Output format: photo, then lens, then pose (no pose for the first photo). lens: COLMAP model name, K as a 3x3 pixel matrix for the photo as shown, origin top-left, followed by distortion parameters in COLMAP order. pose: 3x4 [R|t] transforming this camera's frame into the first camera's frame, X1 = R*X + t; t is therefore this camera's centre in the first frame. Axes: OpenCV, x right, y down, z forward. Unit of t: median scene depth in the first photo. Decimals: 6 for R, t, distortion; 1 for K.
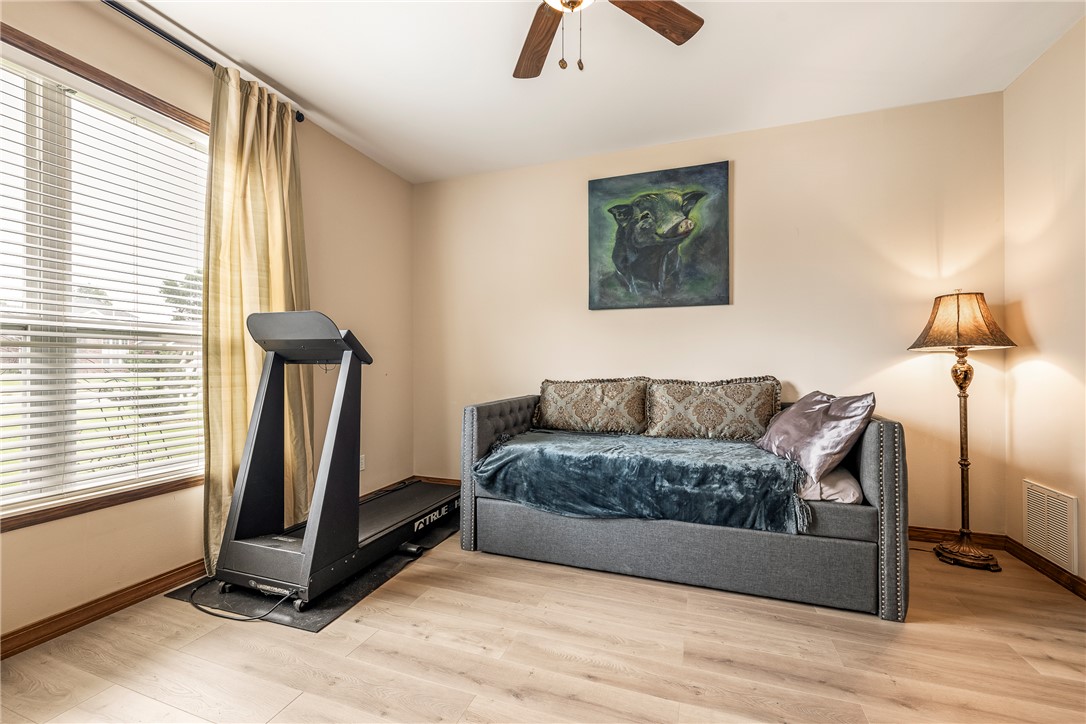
lens RADIAL K [[450.6, 0, 543.0], [0, 450.6, 362.0], [0, 0, 1]] dist [-0.000639, -0.000091]
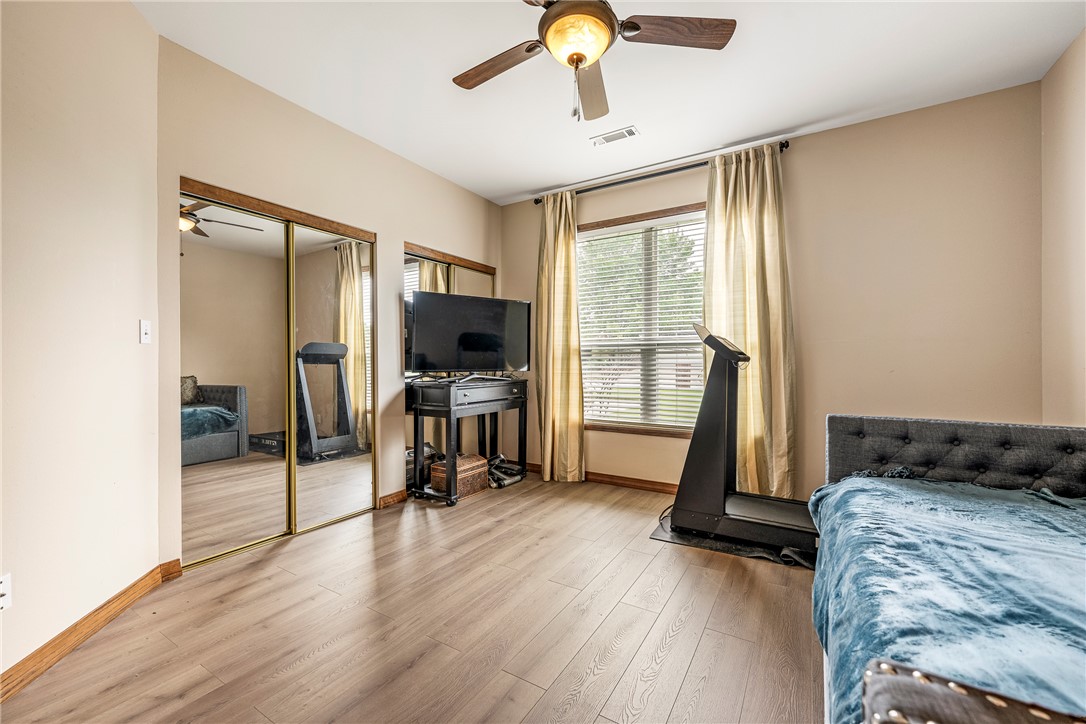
lens RADIAL K [[436.1, 0, 543.0], [0, 436.1, 362.0], [0, 0, 1]] dist [-0.001244, -0.000554]
pose [[-0.204488, 0.000916, -0.978869, 0.866049], [0.004685, 0.999989, -0.000043, 0.003273], [0.978858, -0.004595, -0.204490, 0.814260]]
